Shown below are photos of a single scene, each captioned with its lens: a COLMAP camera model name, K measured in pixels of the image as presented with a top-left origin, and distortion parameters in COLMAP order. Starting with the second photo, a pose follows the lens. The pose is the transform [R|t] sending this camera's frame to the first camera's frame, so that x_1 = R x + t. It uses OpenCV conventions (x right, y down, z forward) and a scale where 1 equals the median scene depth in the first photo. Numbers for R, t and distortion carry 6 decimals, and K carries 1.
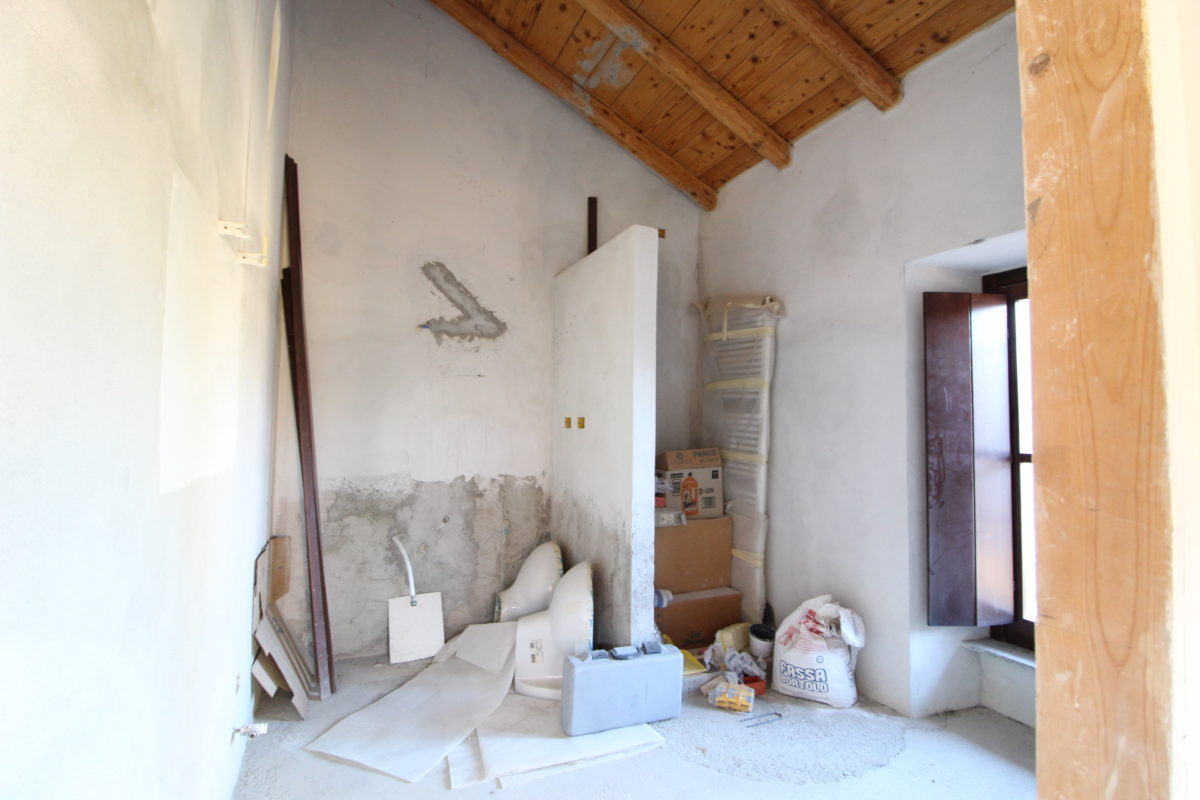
lens RADIAL K [[556.5, 0, 600.0], [0, 556.5, 400.0], [0, 0, 1]] dist [-0.000929, -0.012971]
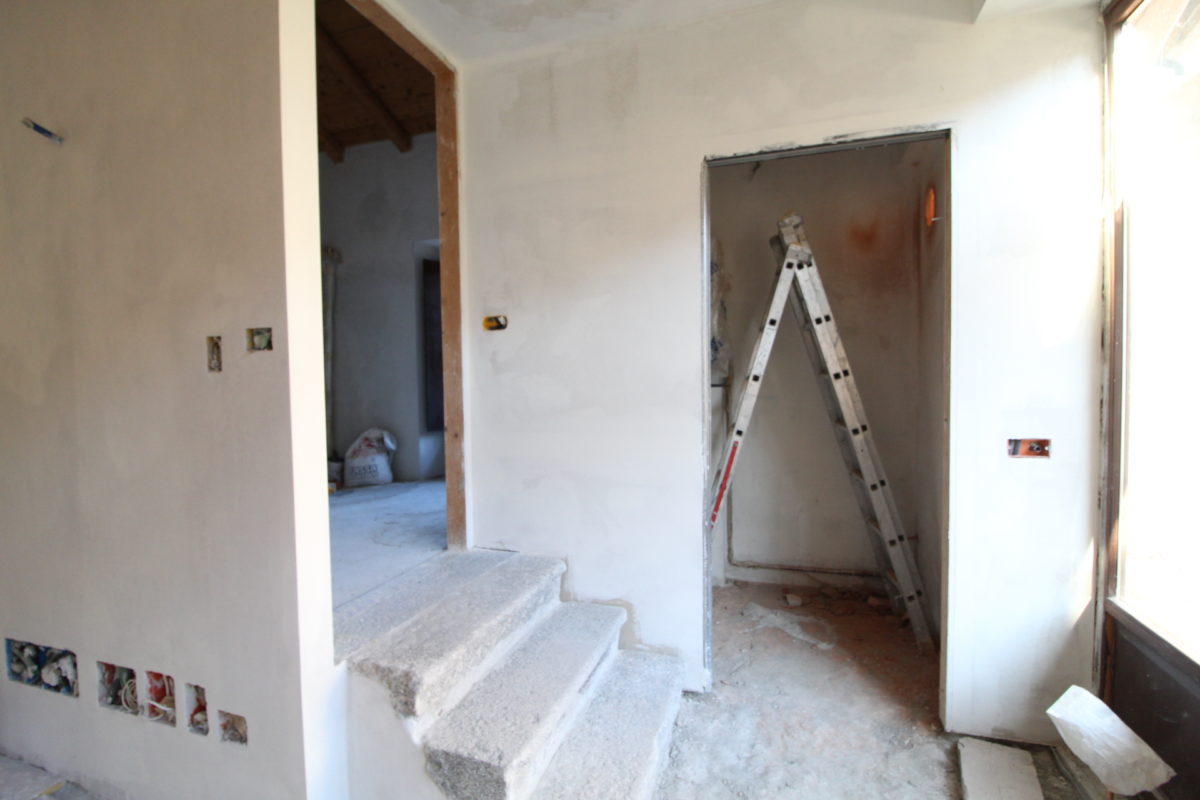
lens RADIAL K [[556.5, 0, 600.0], [0, 556.5, 400.0], [0, 0, 1]] dist [-0.000929, -0.012971]
pose [[0.678480, -0.050063, 0.732911, -0.409163], [-0.009528, 0.996992, 0.076923, 0.128464], [-0.734557, -0.059174, 0.675962, -0.732787]]
